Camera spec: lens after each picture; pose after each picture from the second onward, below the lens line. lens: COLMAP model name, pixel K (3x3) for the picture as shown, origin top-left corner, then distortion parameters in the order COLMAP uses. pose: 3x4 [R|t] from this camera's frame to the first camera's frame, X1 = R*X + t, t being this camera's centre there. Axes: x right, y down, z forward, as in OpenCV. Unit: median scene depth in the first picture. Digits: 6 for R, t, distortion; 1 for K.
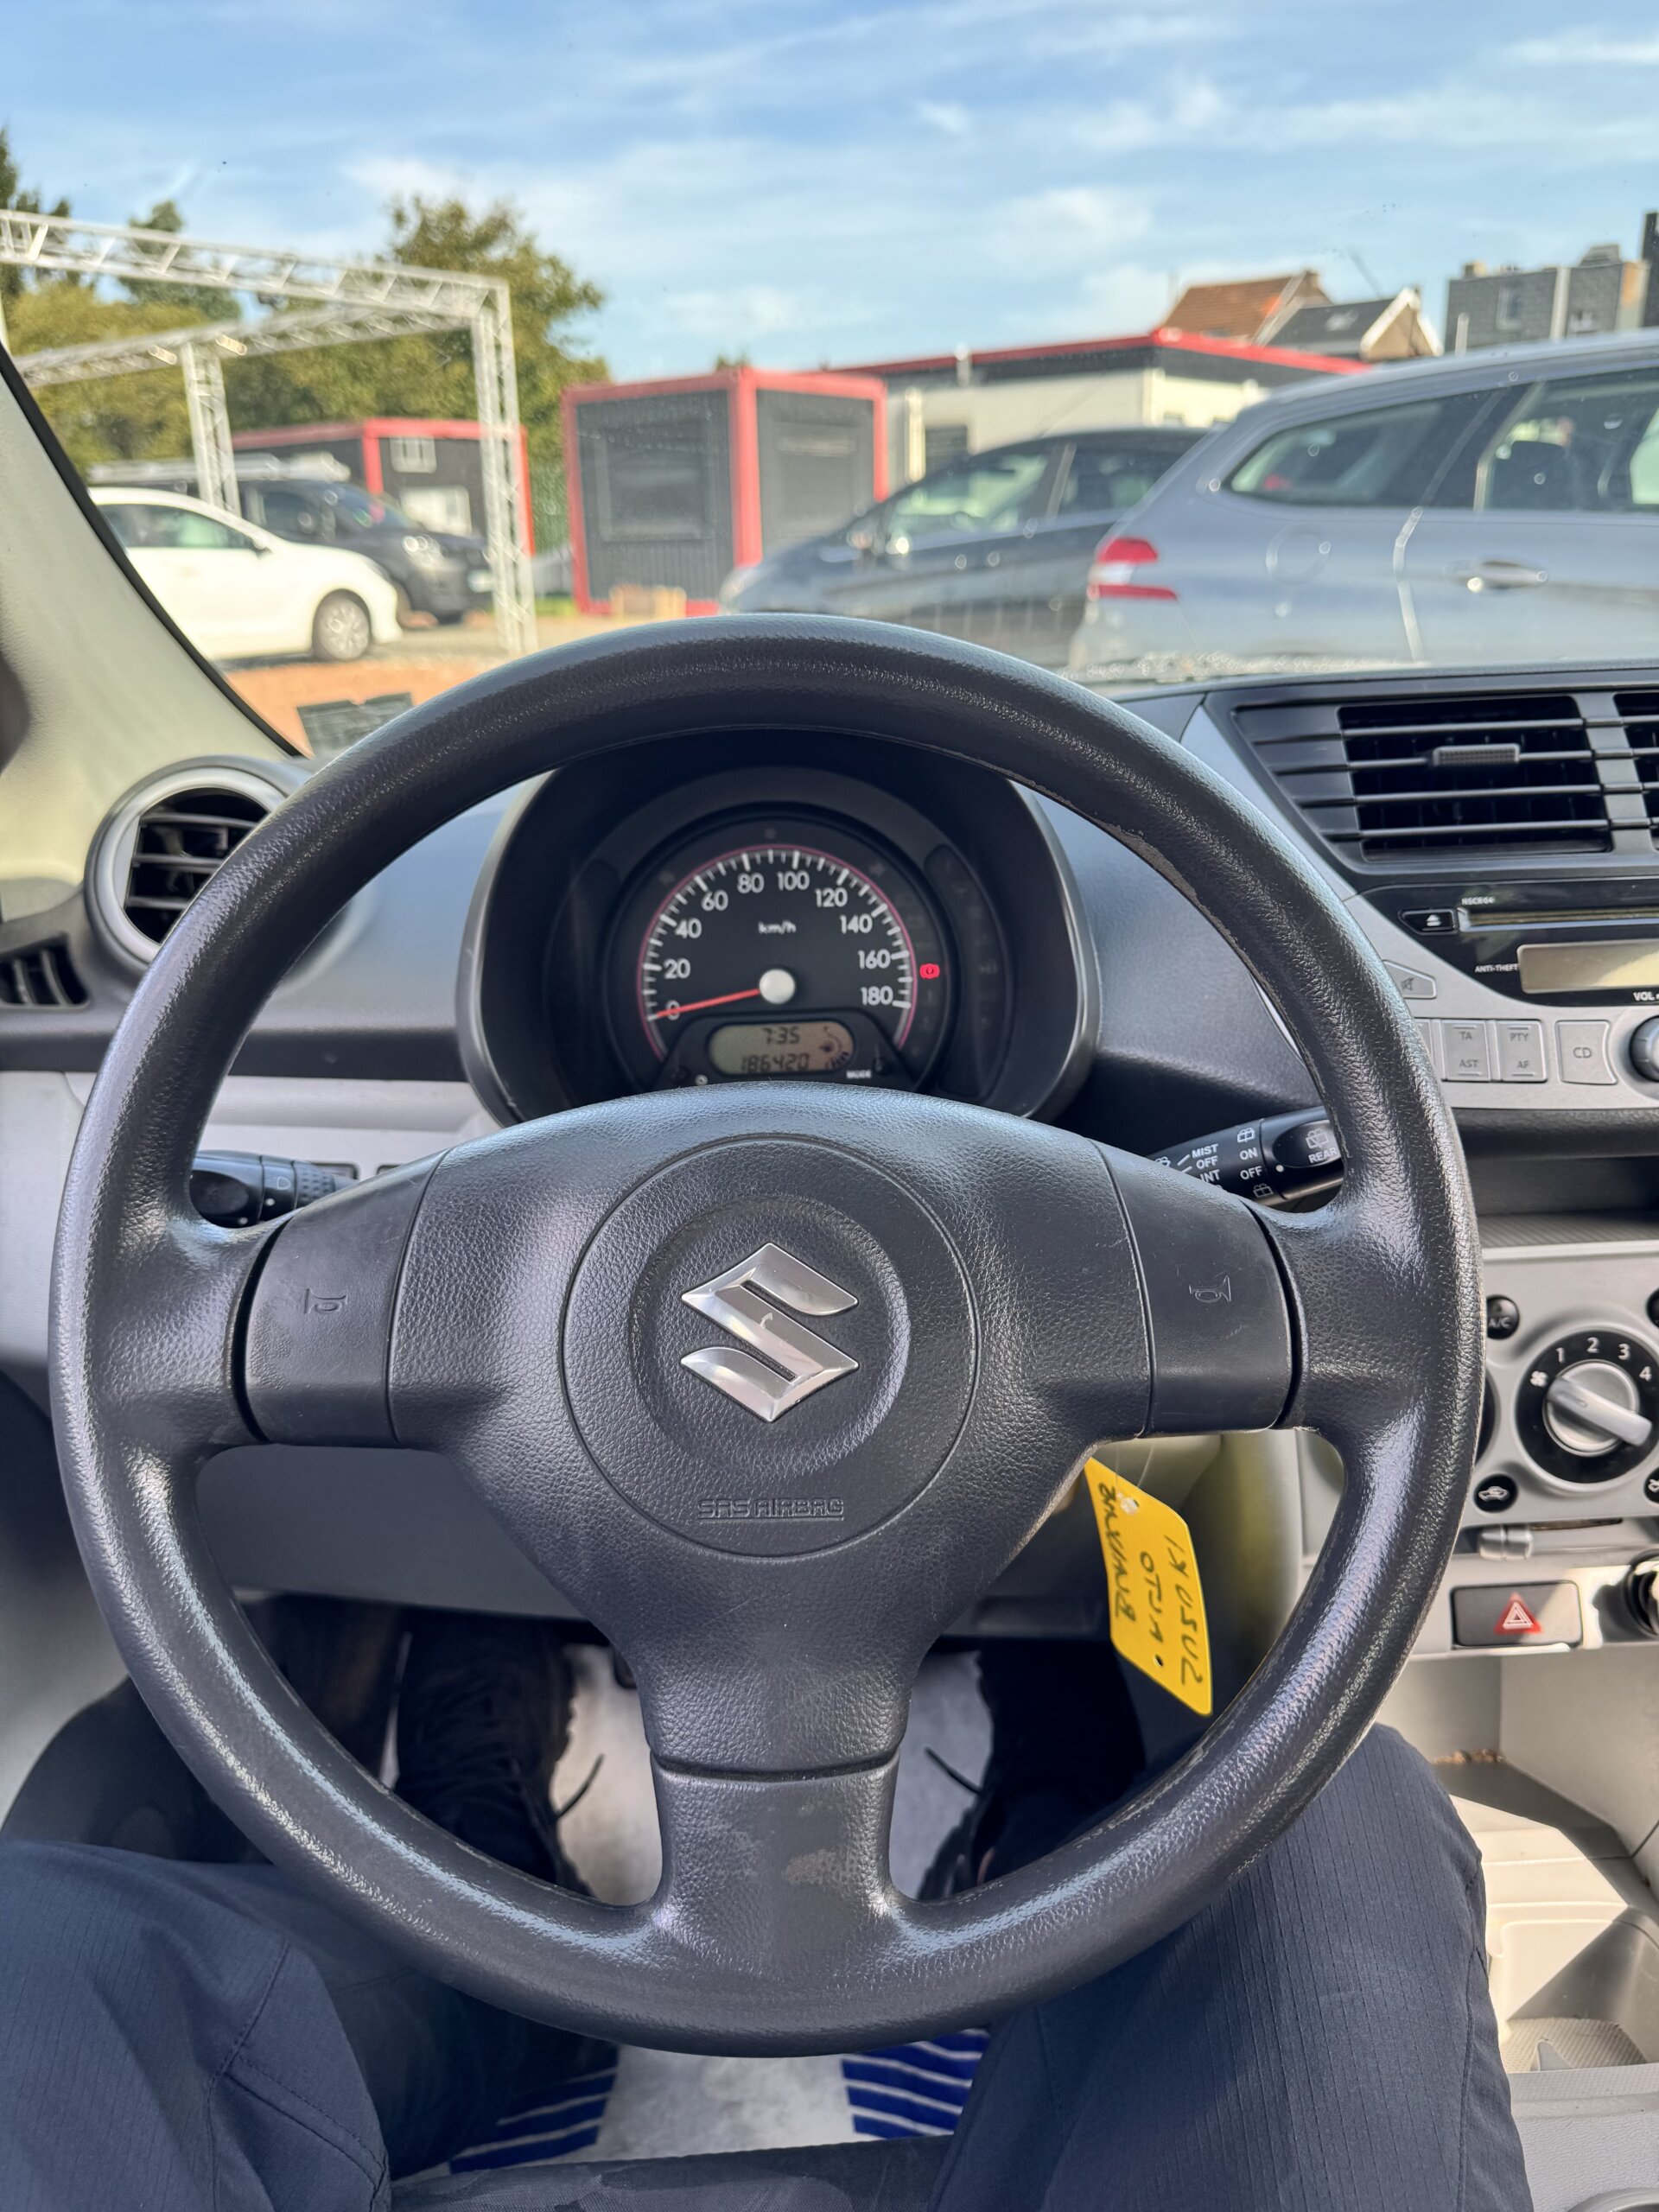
lens RADIAL K [[1594.6, 0, 852.0], [0, 1594.6, 1069.6], [0, 0, 1]] dist [0.046996, -0.051092]
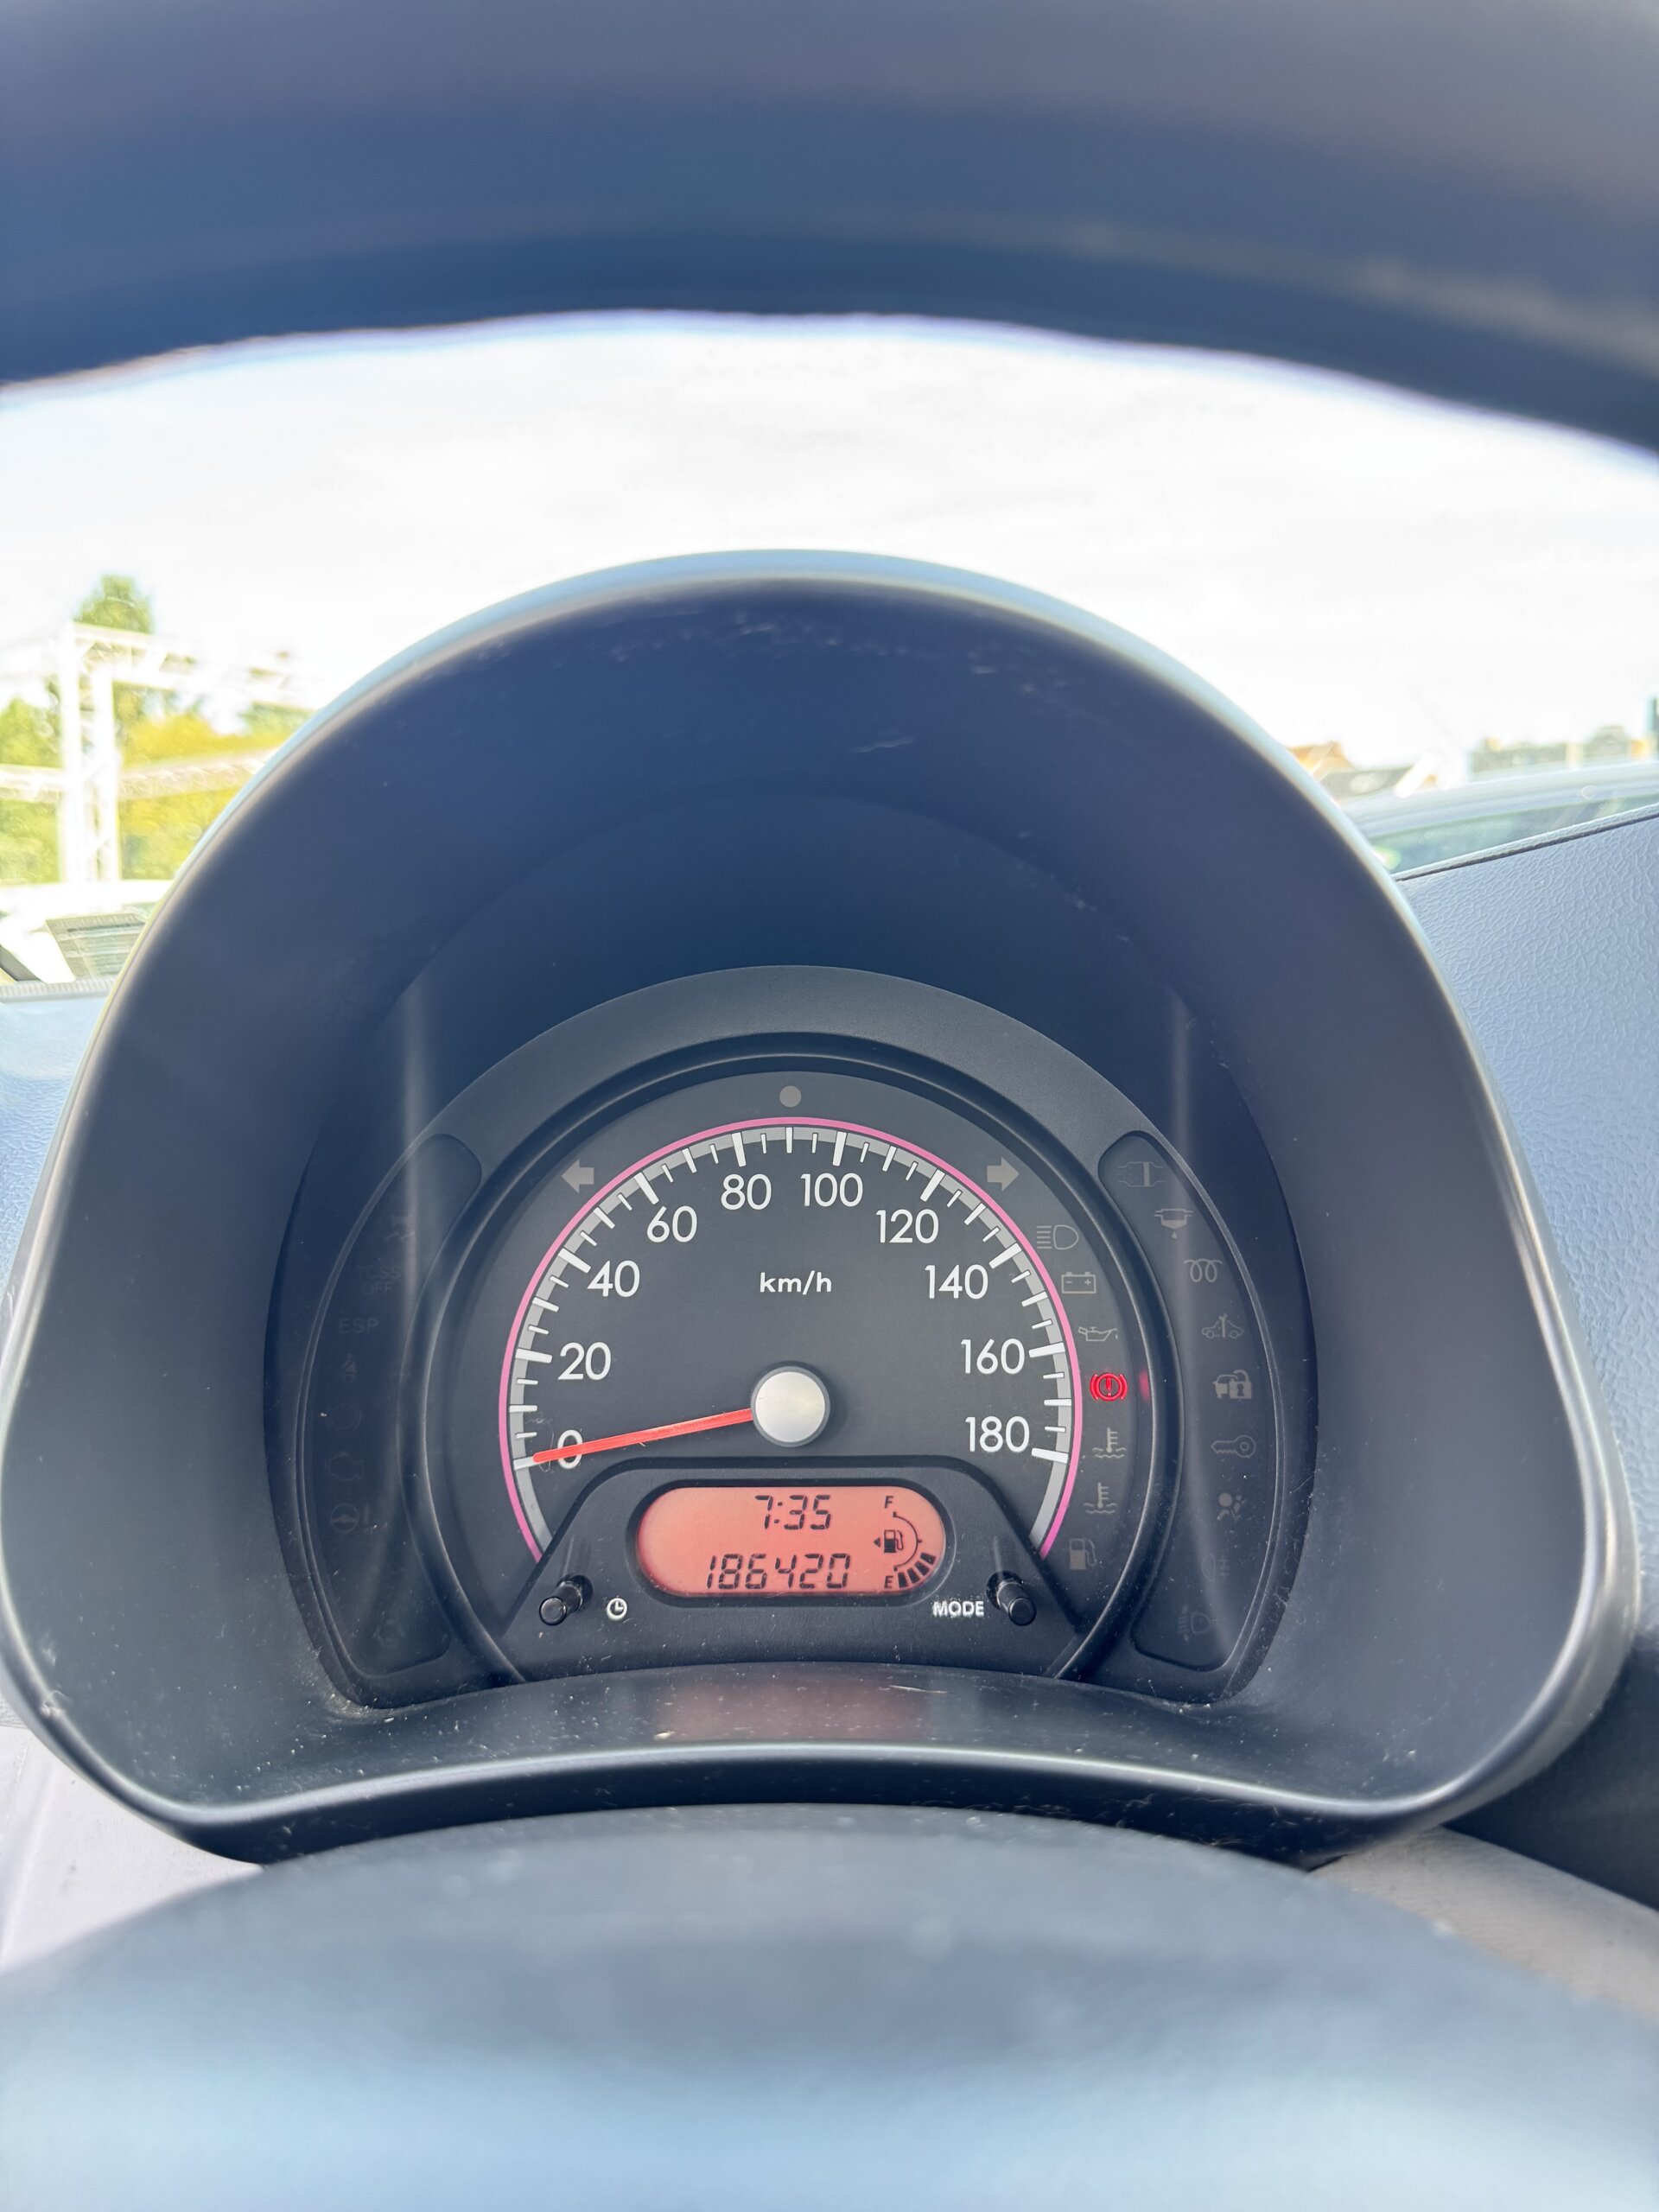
lens RADIAL K [[1594.6, 0, 848.0], [0, 1594.6, 1086.5], [0, 0, 1]] dist [0.046996, -0.051092]
pose [[0.999009, 0.032513, -0.030409, -0.017873], [-0.038894, 0.969773, -0.240888, -0.030472], [0.021657, 0.241832, 0.970076, 0.511614]]
